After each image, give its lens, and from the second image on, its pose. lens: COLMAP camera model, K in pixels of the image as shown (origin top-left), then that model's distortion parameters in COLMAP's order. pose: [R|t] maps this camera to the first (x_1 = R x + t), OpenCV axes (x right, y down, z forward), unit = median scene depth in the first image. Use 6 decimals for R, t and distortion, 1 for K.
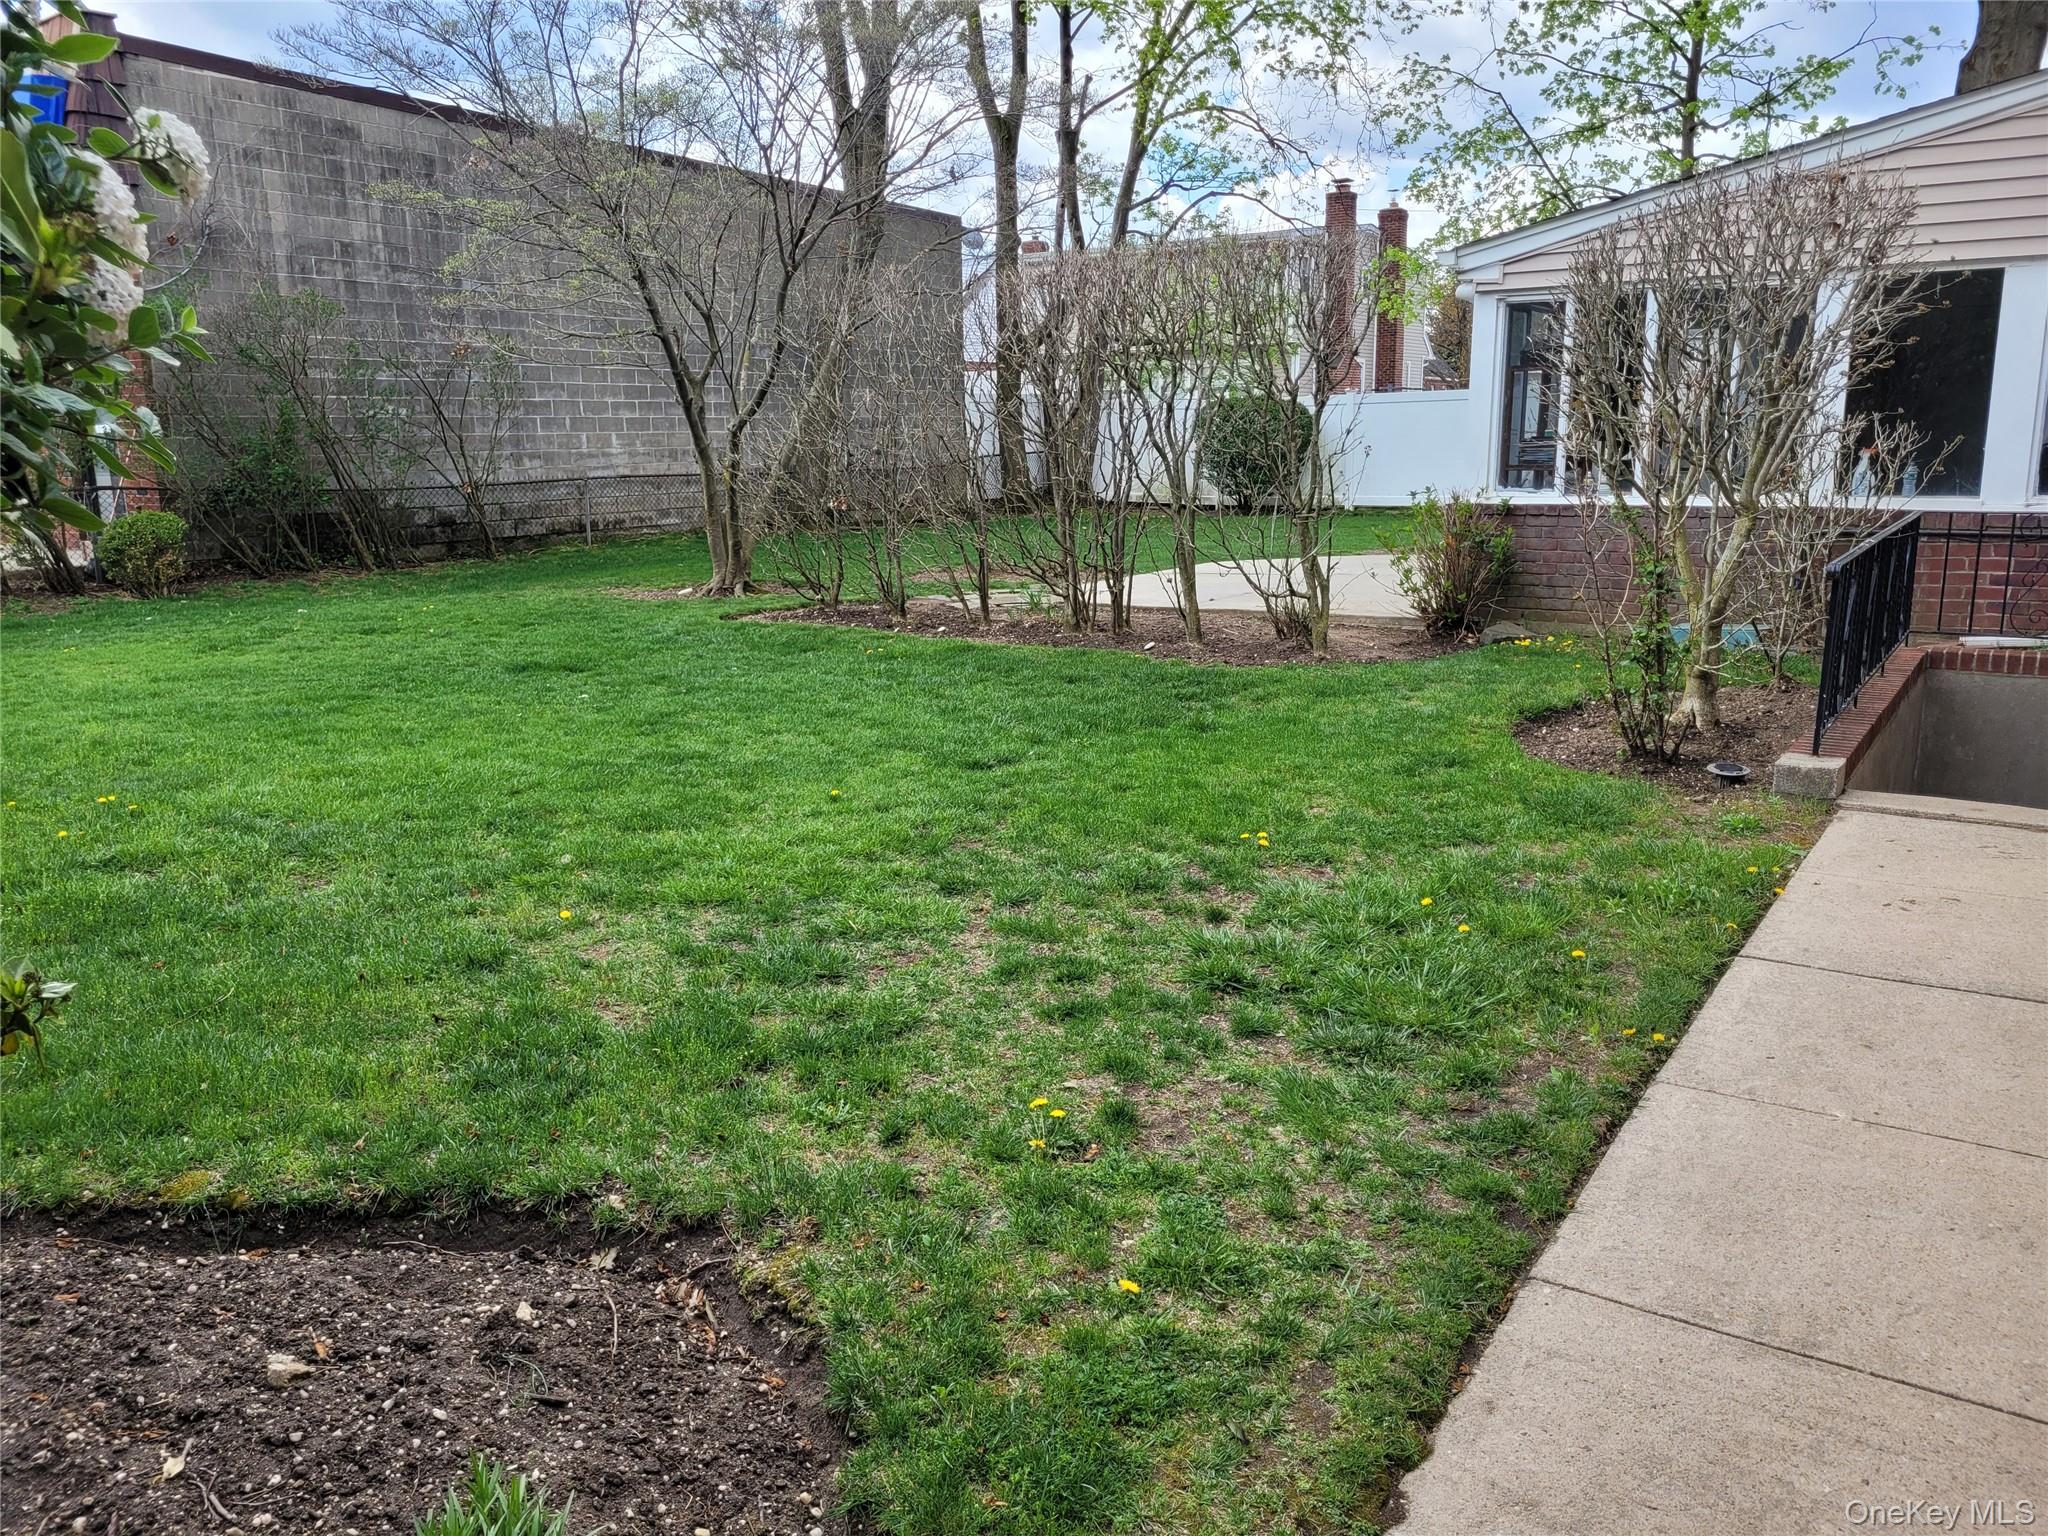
lens RADIAL K [[1548.9, 0, 1028.9], [0, 1548.9, 766.6], [0, 0, 1]] dist [0.038899, -0.034308]
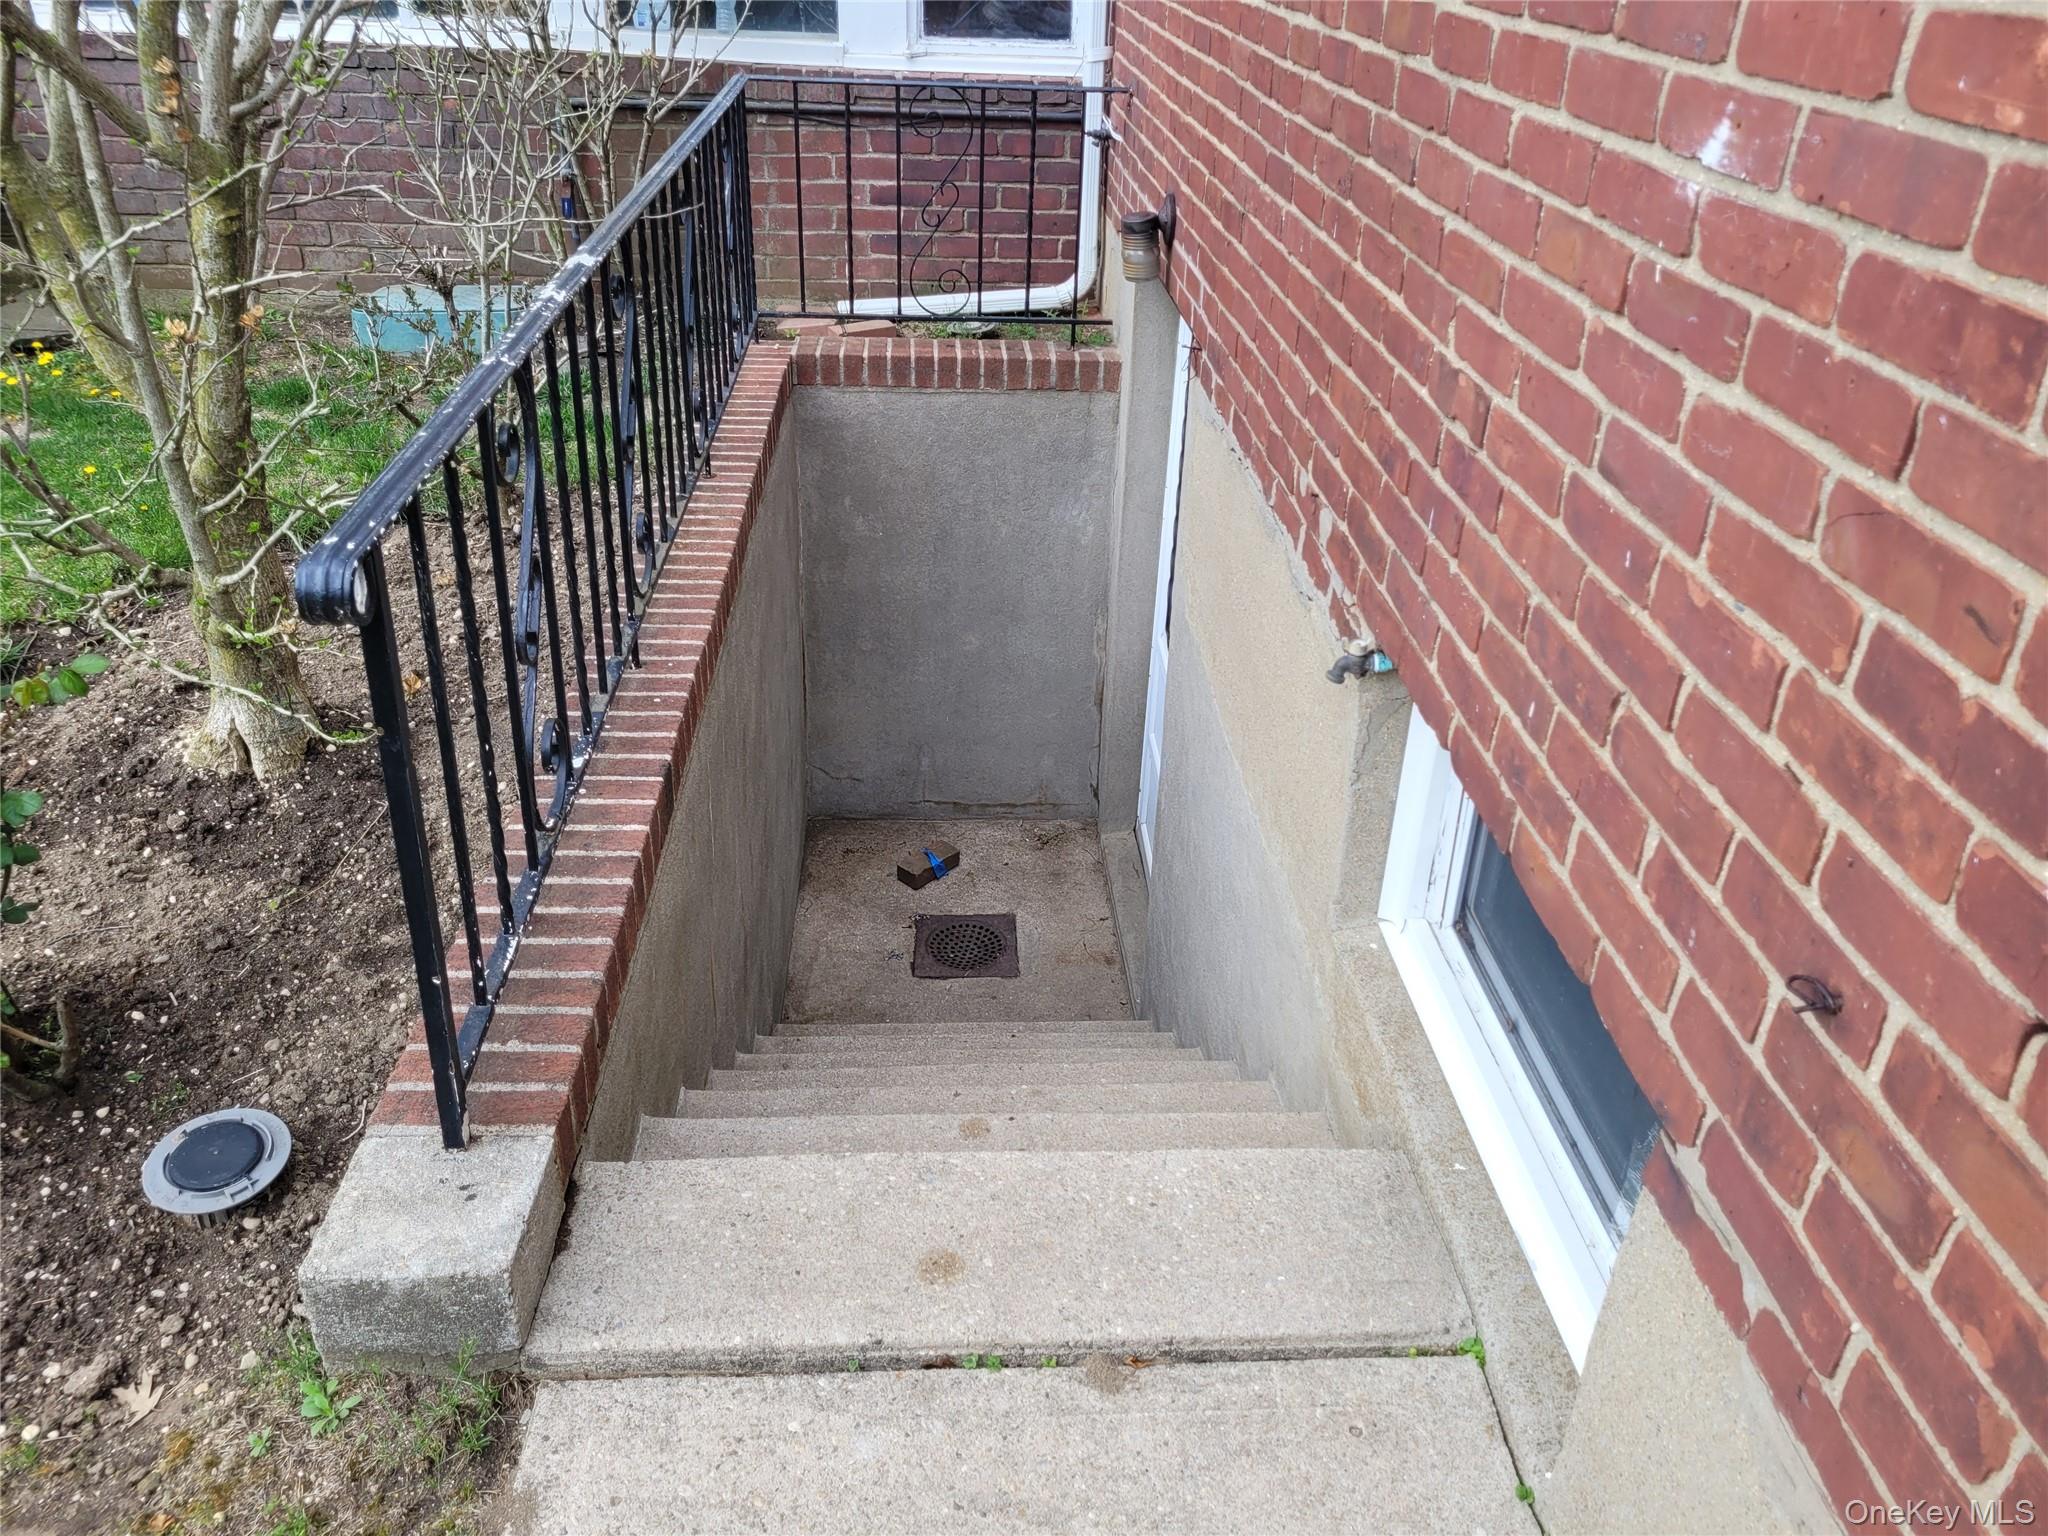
lens RADIAL K [[1548.9, 0, 1028.9], [0, 1548.9, 766.6], [0, 0, 1]] dist [0.038899, -0.034308]
pose [[0.801259, -0.255166, 0.541179, 0.302074], [0.072215, 0.939132, 0.335880, -0.112862], [-0.593944, -0.230045, 0.770915, 0.484485]]
